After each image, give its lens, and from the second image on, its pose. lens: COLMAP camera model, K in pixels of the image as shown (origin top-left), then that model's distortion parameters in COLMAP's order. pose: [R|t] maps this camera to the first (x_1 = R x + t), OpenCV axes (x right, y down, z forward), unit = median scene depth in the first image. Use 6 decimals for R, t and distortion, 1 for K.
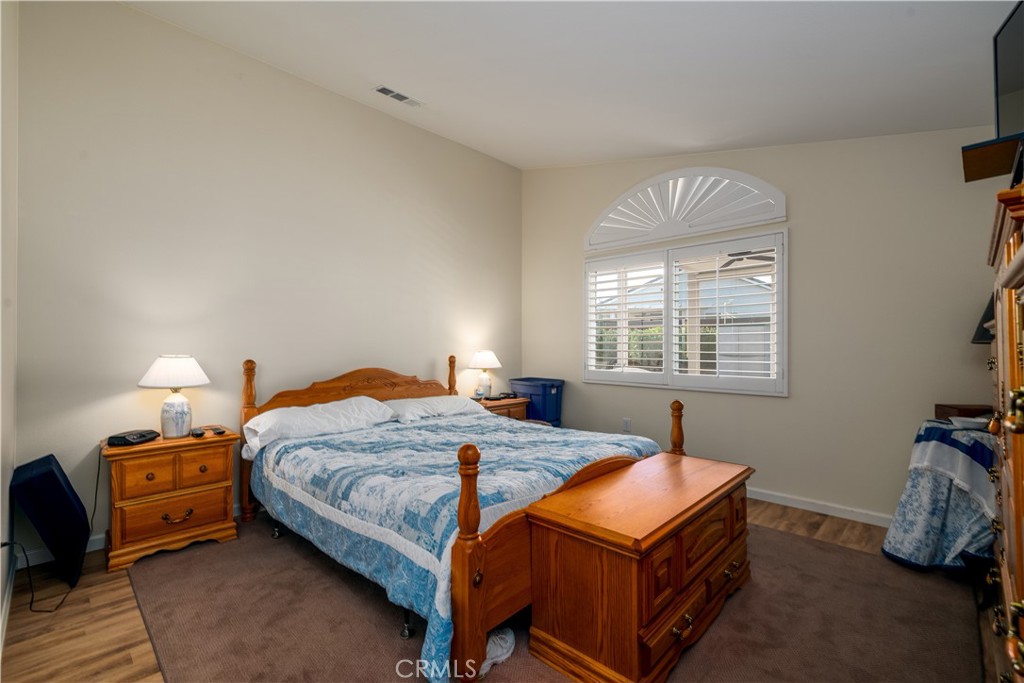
lens RADIAL K [[436.9, 0, 512.0], [0, 436.9, 341.5], [0, 0, 1]] dist [0.002940, -0.000175]
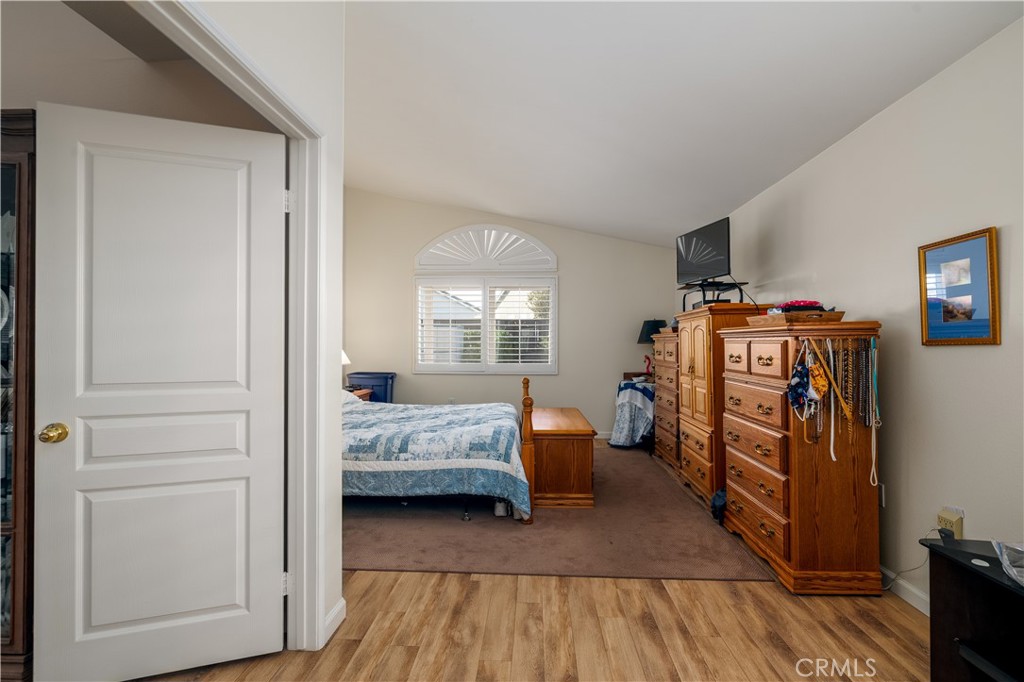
lens RADIAL K [[417.2, 0, 512.0], [0, 417.2, 341.0], [0, 0, 1]] dist [-0.000177, -0.000018]
pose [[0.778386, 0.004567, 0.627770, -0.786908], [-0.007119, 0.999973, 0.001552, -0.007370], [-0.627746, -0.005678, 0.778397, -0.236430]]
